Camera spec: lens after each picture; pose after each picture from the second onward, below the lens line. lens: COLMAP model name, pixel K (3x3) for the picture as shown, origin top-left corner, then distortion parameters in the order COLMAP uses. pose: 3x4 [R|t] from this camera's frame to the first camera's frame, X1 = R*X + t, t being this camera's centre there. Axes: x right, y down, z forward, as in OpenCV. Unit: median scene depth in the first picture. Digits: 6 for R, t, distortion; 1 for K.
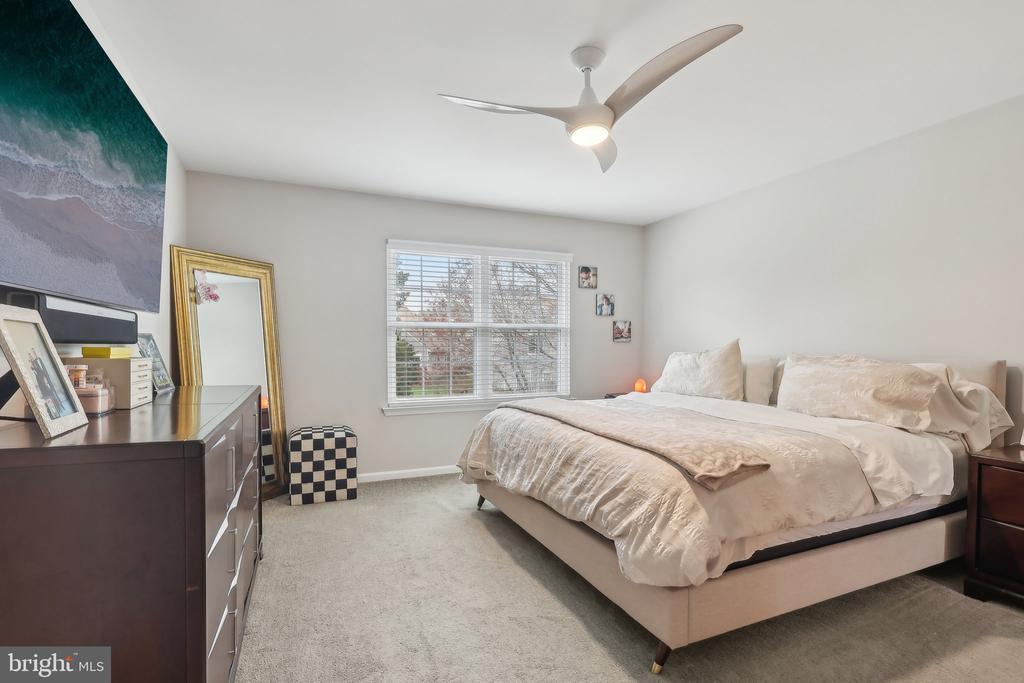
lens RADIAL K [[487.3, 0, 511.4], [0, 487.3, 339.0], [0, 0, 1]] dist [-0.000935, 0.000091]
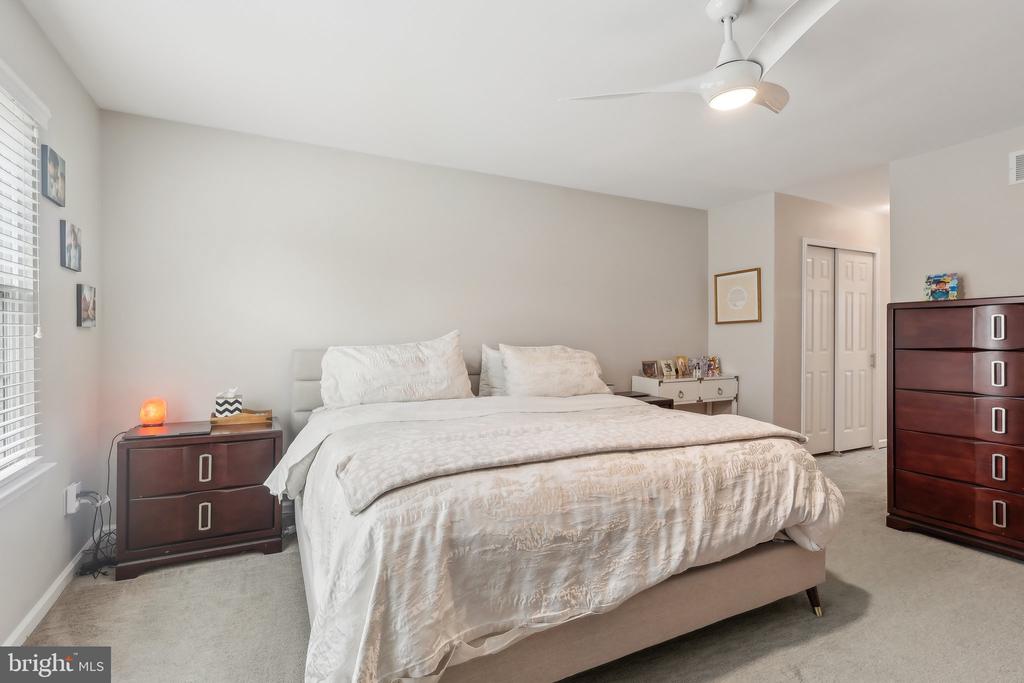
lens RADIAL K [[487.3, 0, 511.4], [0, 487.3, 339.0], [0, 0, 1]] dist [-0.000935, 0.000091]
pose [[-0.046736, -0.000515, 0.998907, -0.643382], [-0.012955, 0.999916, -0.000090, 0.021048], [-0.998823, -0.012945, -0.046739, 1.378811]]
